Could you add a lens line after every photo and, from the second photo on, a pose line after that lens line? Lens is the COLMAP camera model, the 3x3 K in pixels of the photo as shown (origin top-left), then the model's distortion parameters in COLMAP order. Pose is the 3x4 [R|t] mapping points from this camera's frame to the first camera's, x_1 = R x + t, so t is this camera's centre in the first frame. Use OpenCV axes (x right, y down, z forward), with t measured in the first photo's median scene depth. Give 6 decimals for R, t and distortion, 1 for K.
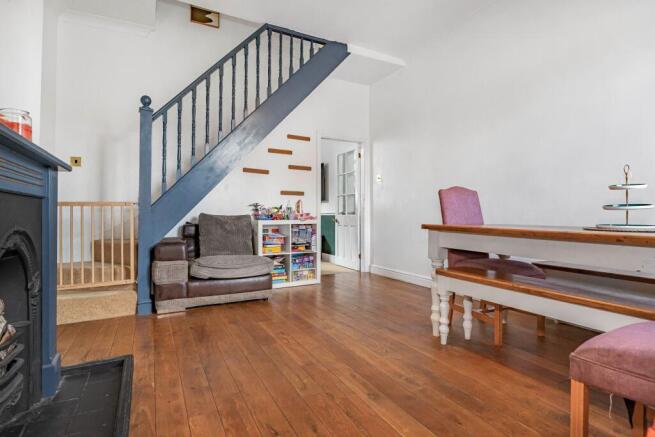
lens RADIAL K [[333.8, 0, 328.4], [0, 333.8, 218.1], [0, 0, 1]] dist [0.002401, 0.000162]
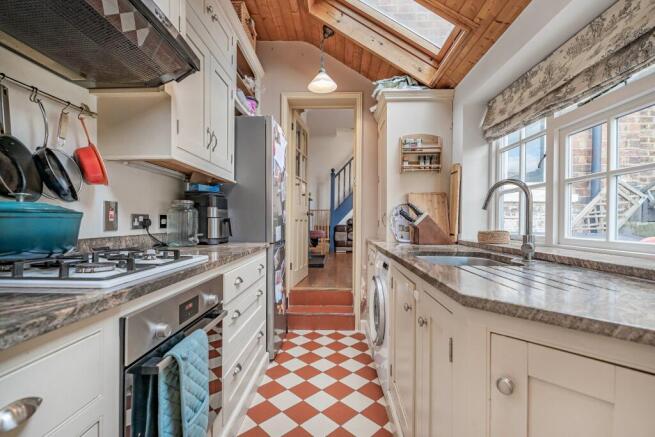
lens RADIAL K [[311.2, 0, 327.0], [0, 311.2, 220.3], [0, 0, 1]] dist [0.007350, 0.001036]
pose [[0.872262, 0.000027, -0.489038, 0.580579], [-0.000711, 0.999999, -0.001213, 0.033732], [0.489038, 0.001406, 0.872262, -1.098385]]
